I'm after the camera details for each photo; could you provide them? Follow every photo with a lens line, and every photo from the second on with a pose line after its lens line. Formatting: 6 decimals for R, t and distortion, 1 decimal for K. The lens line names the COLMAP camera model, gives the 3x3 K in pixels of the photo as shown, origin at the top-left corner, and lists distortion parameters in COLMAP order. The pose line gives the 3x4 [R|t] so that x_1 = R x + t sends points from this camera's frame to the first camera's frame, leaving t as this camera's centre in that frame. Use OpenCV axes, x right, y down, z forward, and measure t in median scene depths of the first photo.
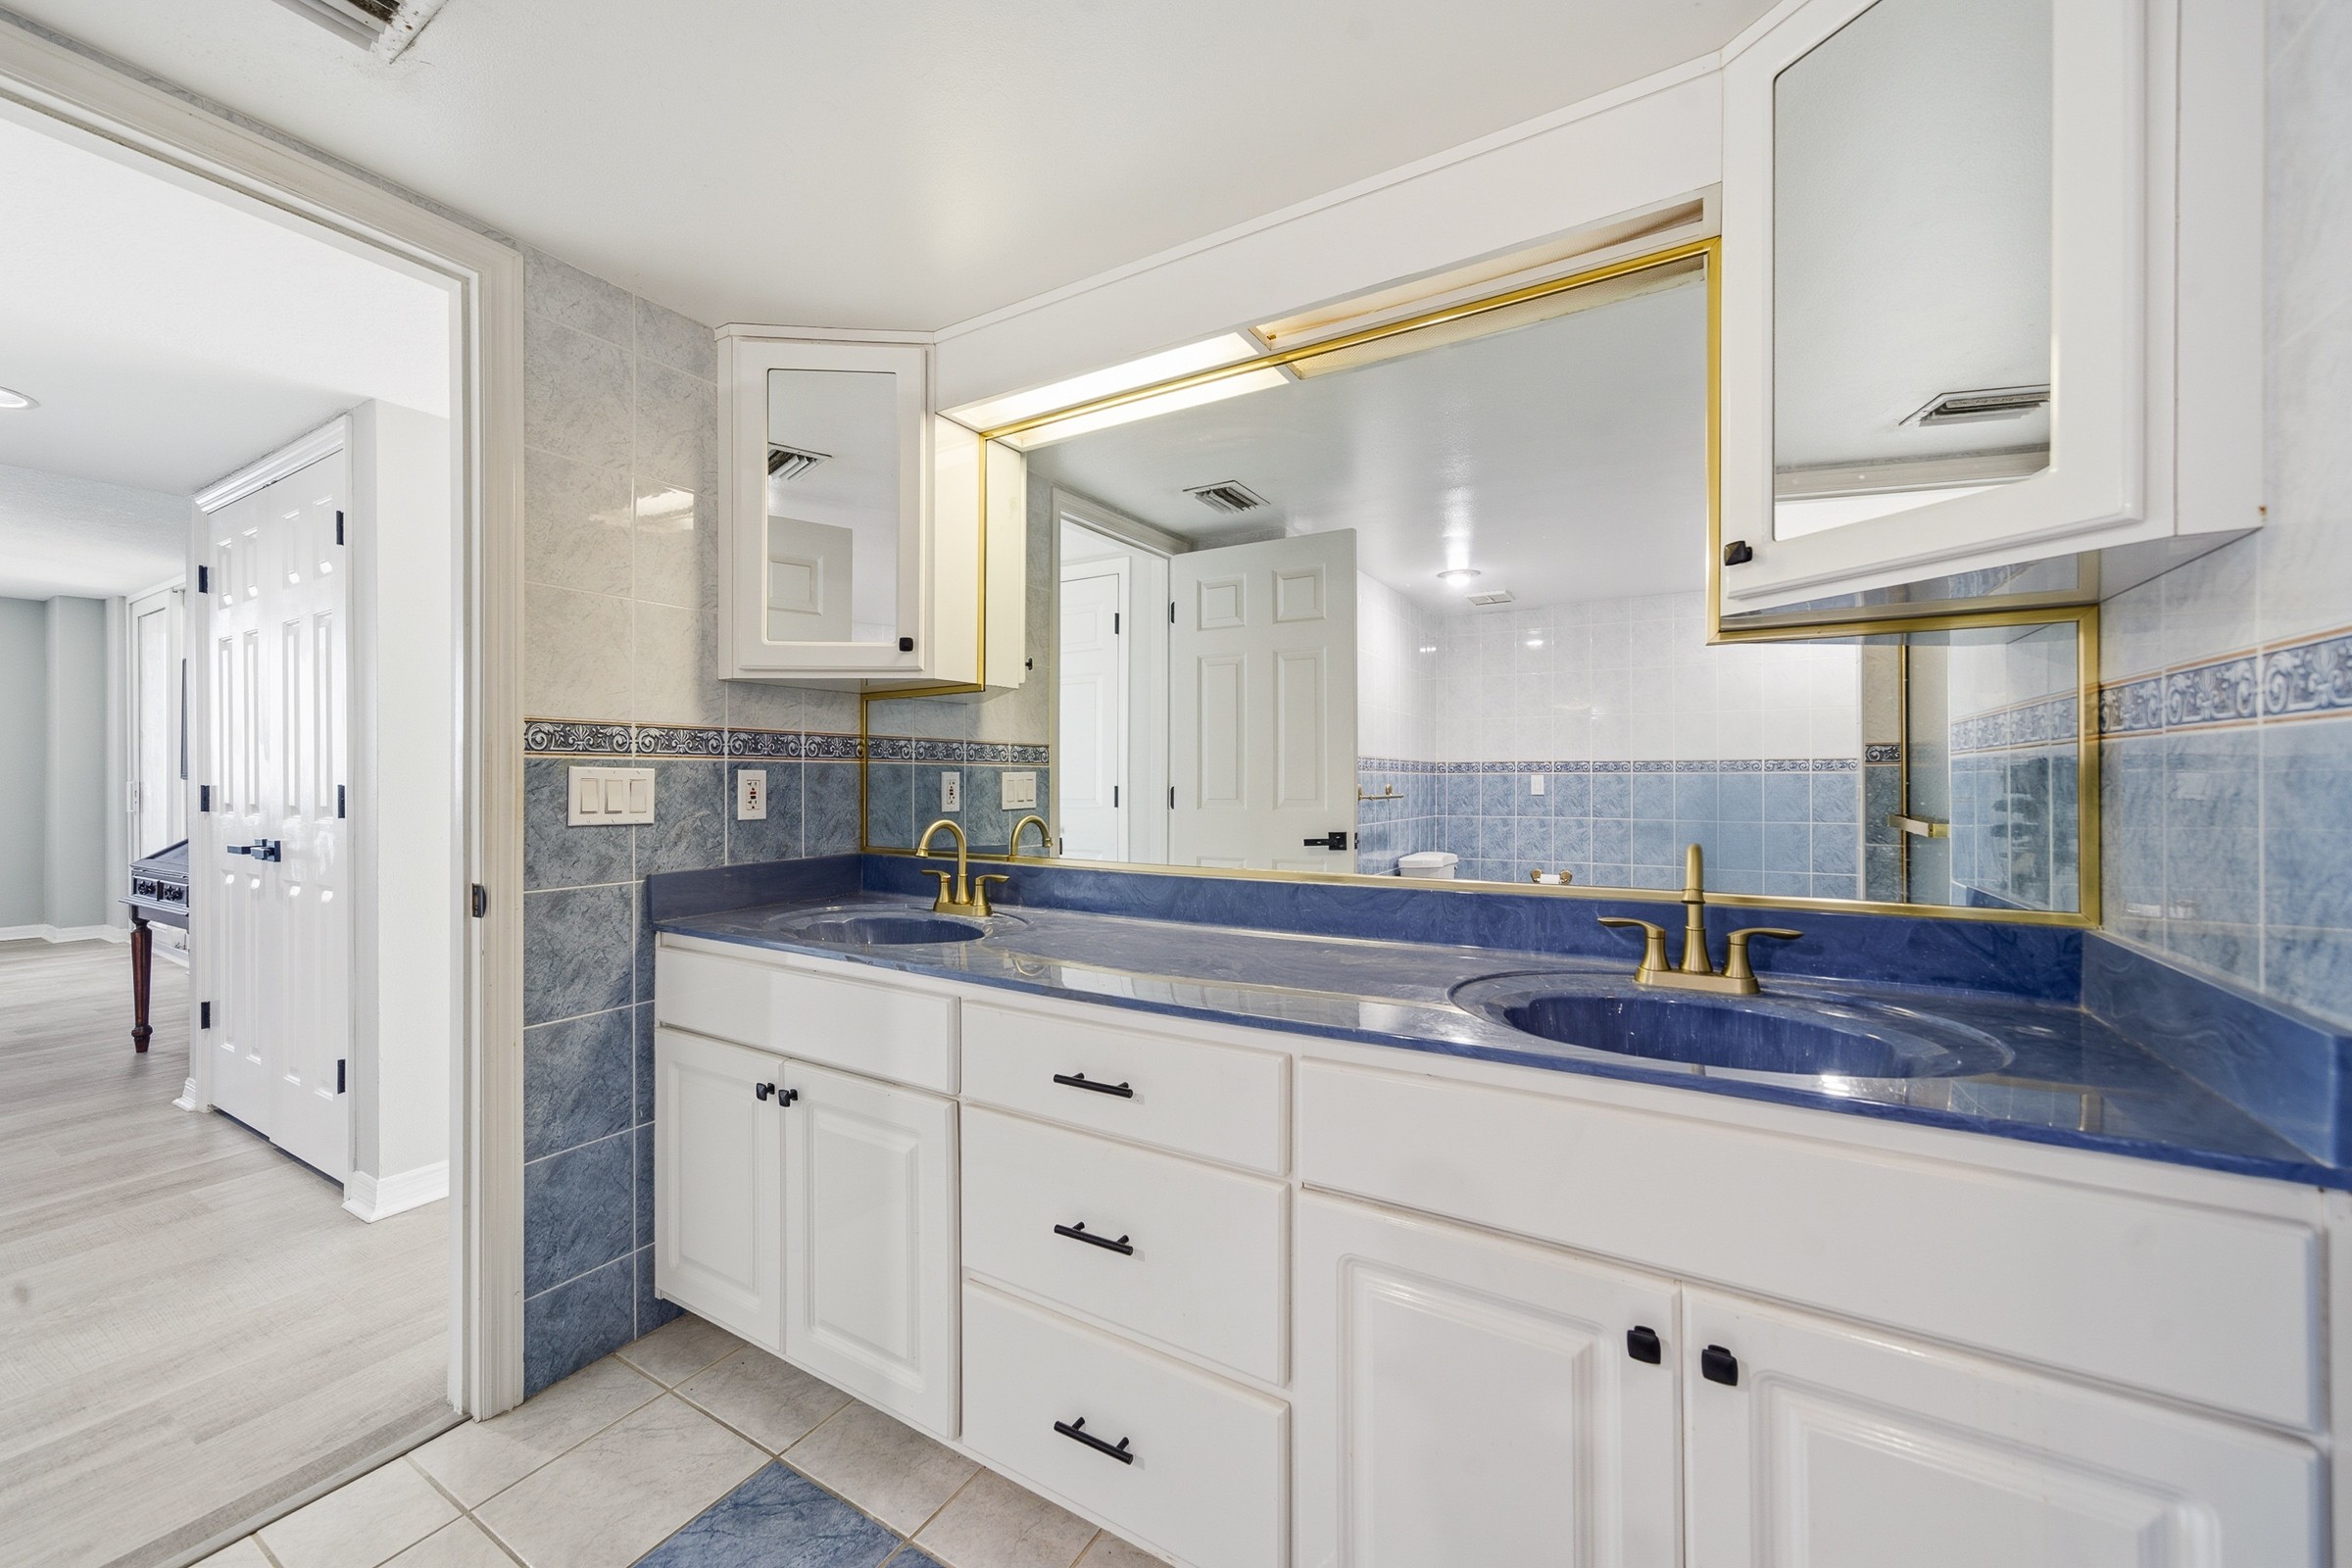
lens RADIAL K [[863.0, 0, 1192.1], [0, 863.0, 774.8], [0, 0, 1]] dist [-0.000120, 0.000018]
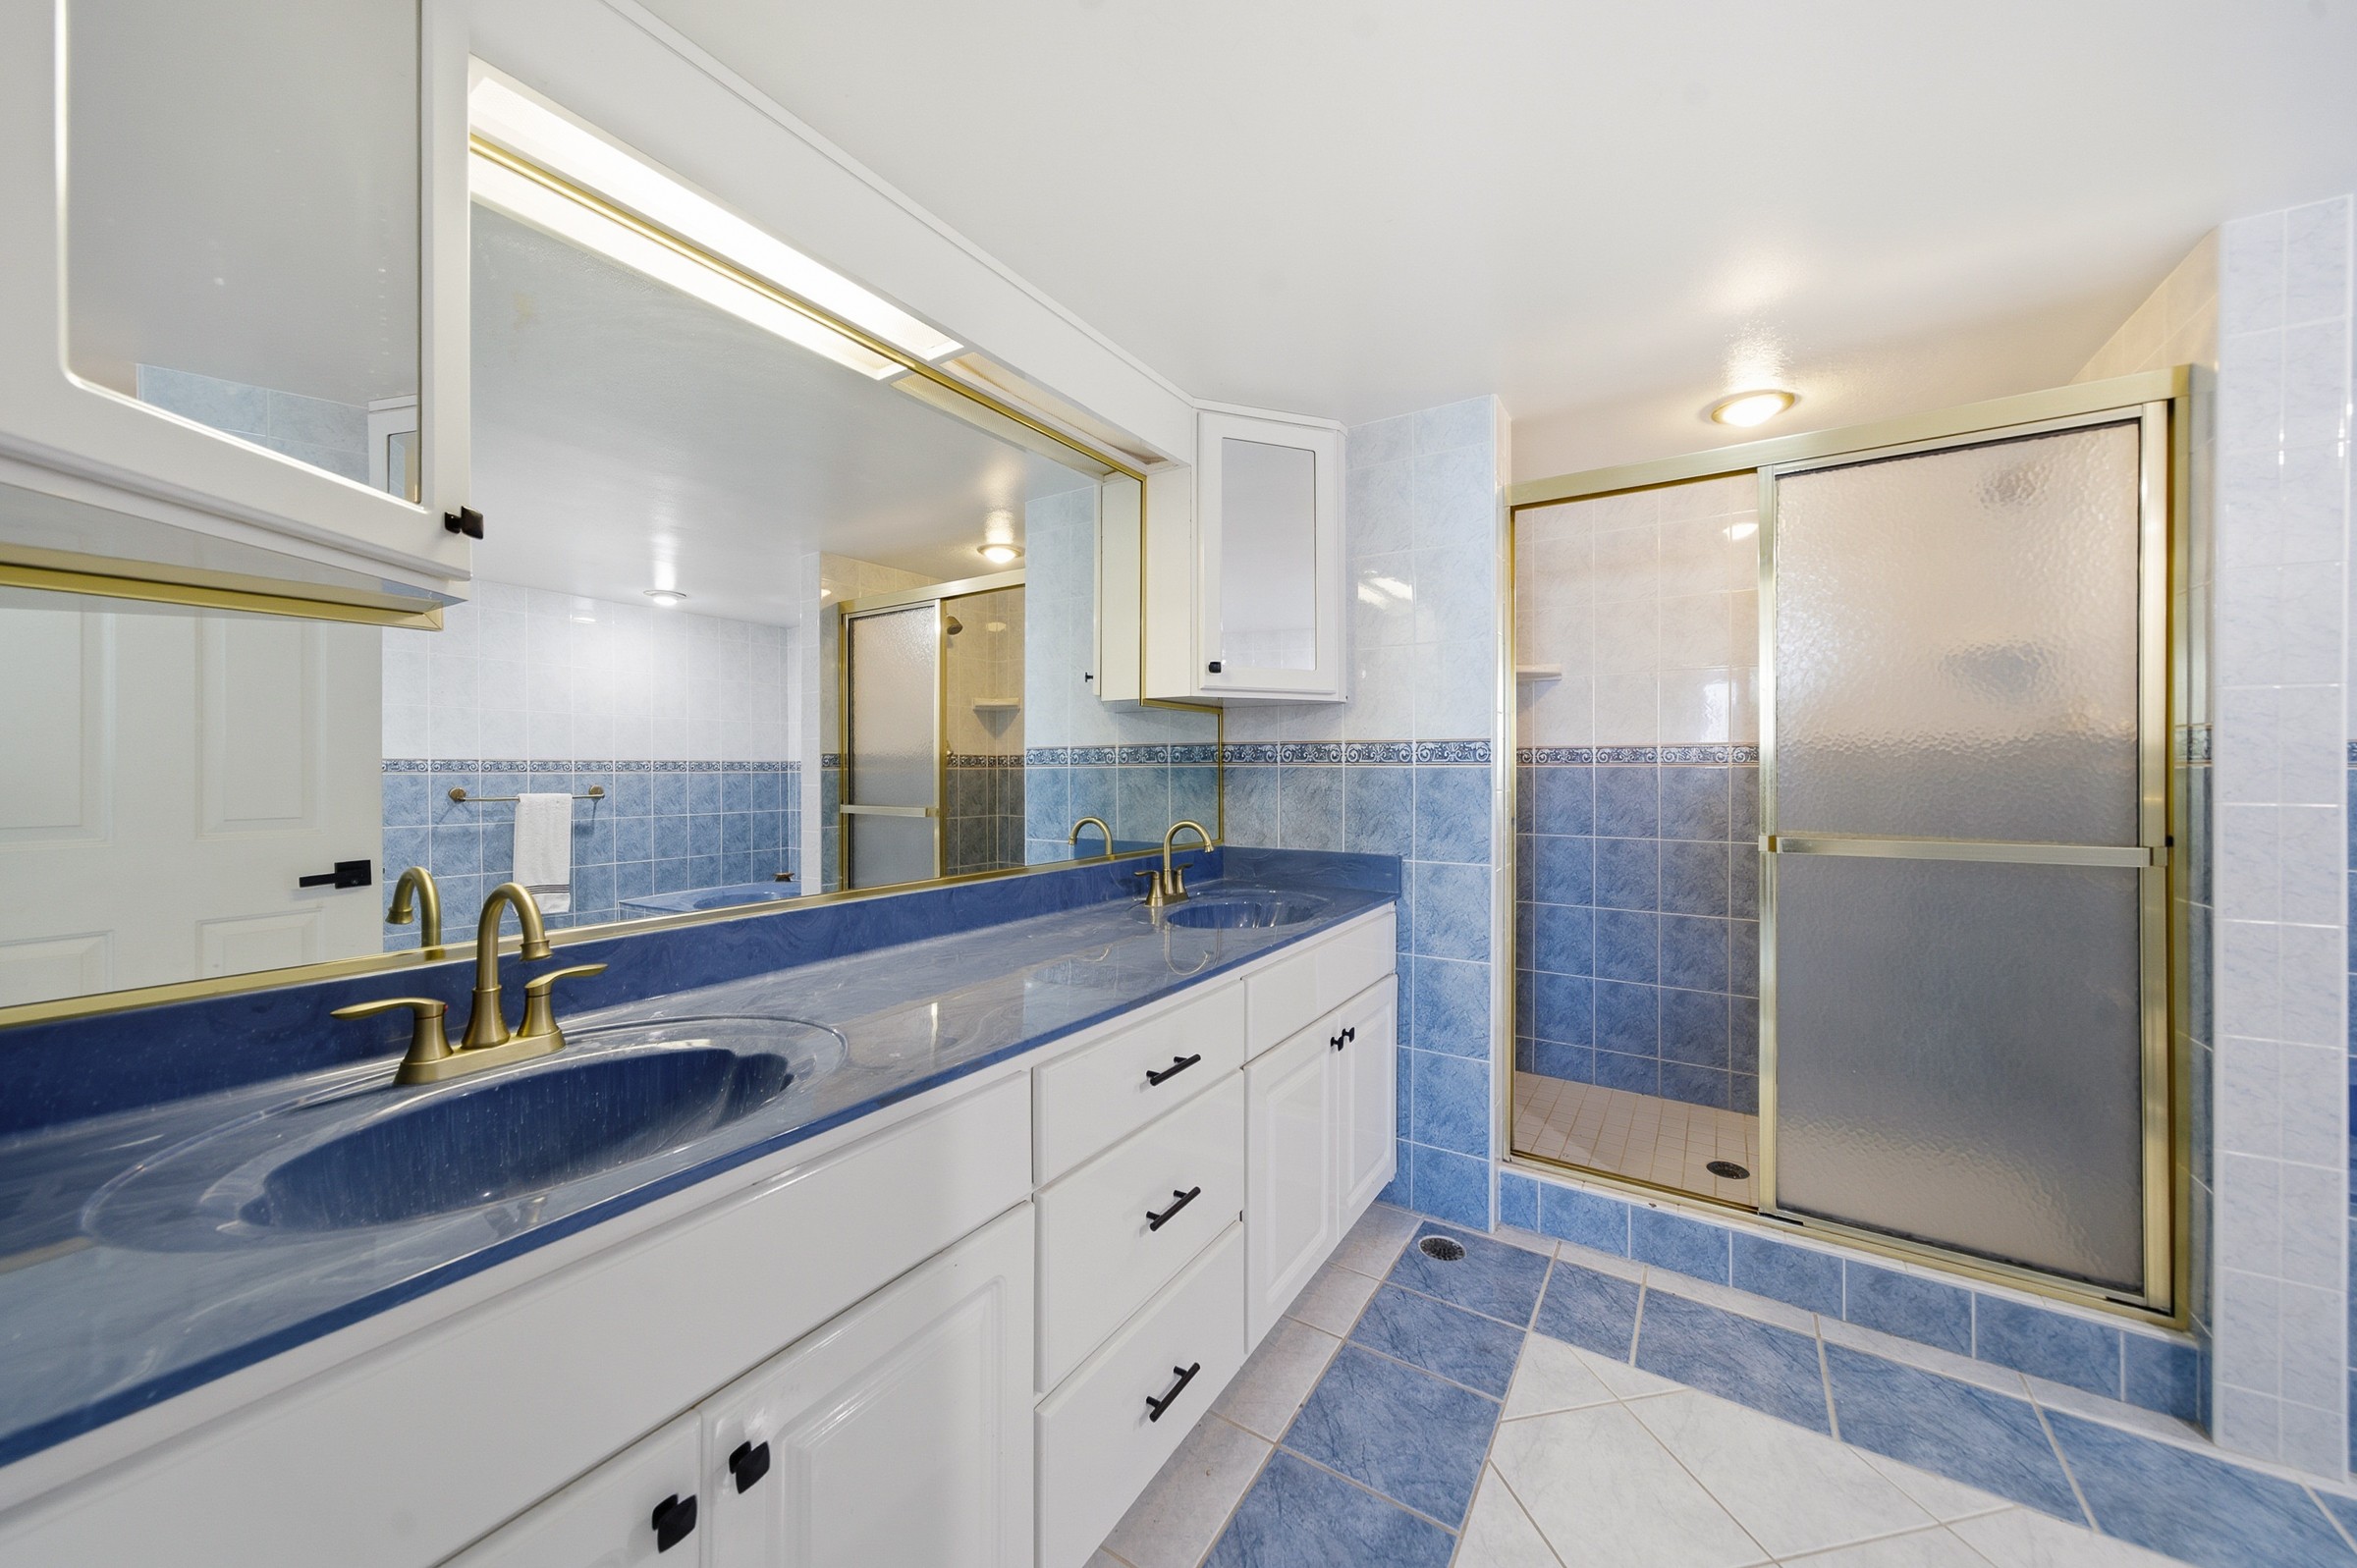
lens RADIAL K [[828.9, 0, 1195.2], [0, 828.9, 782.3], [0, 0, 1]] dist [0.002731, 0.000057]
pose [[0.033831, -0.007013, 0.999403, -0.509723], [-0.003373, 0.999969, 0.007131, -0.000647], [-0.999422, -0.003612, 0.033806, 0.372232]]
